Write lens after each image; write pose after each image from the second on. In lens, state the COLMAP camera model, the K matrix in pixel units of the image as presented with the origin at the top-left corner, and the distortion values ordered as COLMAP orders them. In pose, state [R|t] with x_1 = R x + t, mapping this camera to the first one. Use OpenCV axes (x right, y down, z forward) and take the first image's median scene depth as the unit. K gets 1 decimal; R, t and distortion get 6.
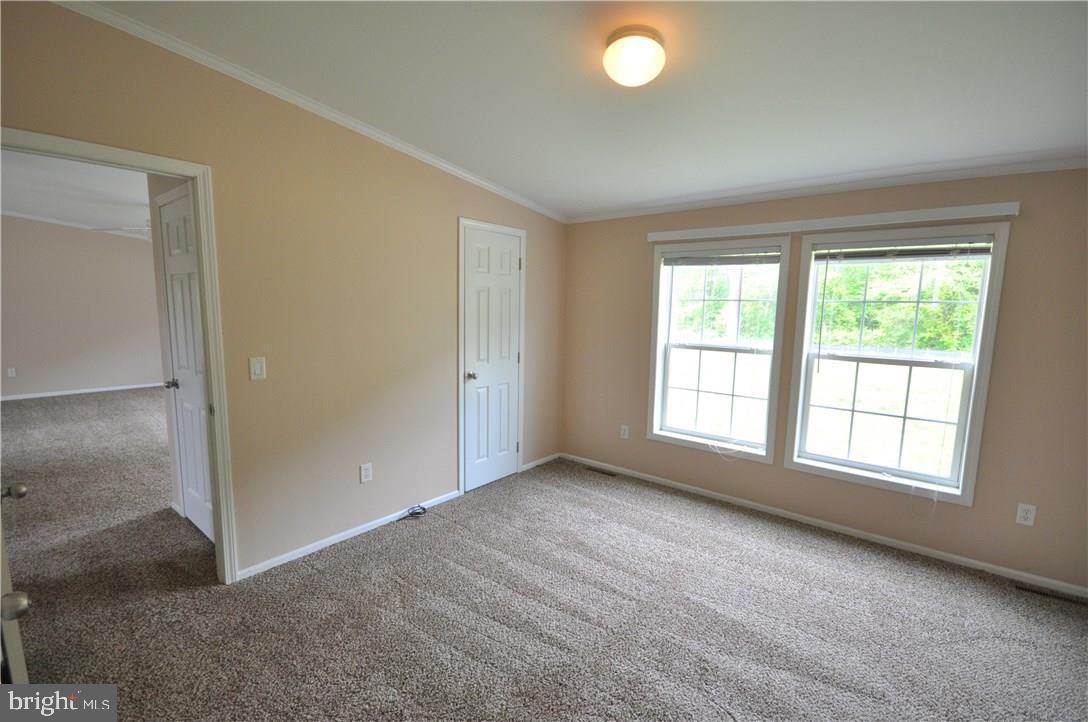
lens RADIAL K [[478.4, 0, 544.9], [0, 478.4, 365.6], [0, 0, 1]] dist [0.009151, -0.008119]
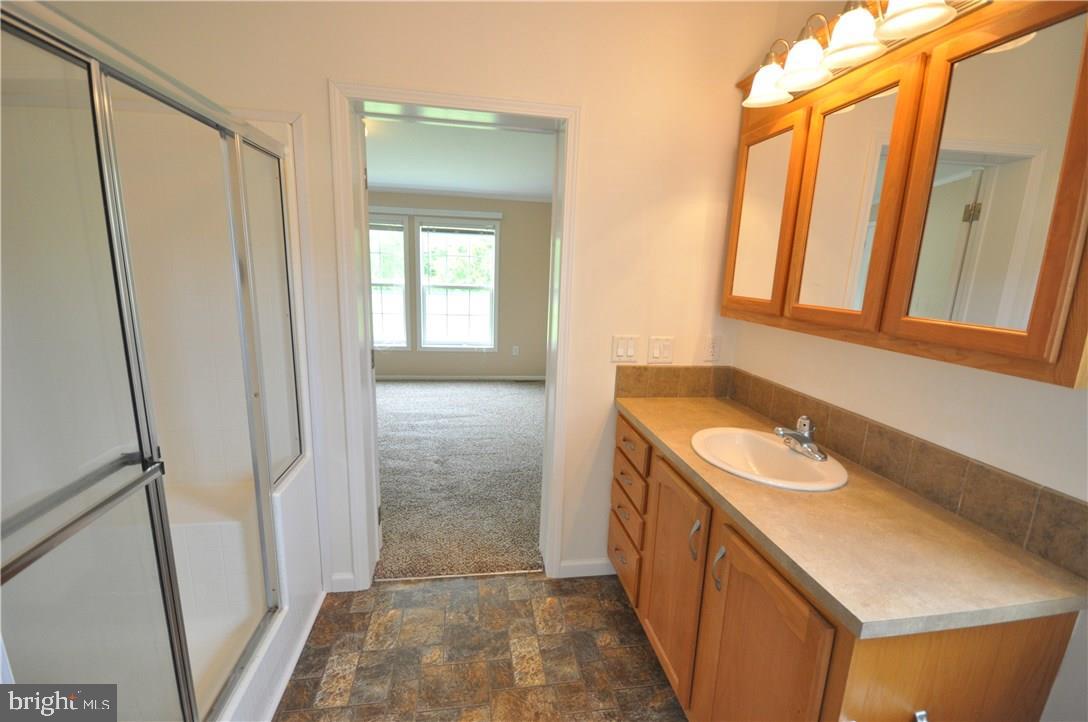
lens RADIAL K [[474.8, 0, 541.6], [0, 474.8, 367.3], [0, 0, 1]] dist [-0.000489, -0.000010]
pose [[0.677037, -0.151733, 0.720137, -0.509314], [0.073066, 0.987539, 0.139382, 0.069824], [-0.732313, -0.041750, 0.679687, -0.579588]]
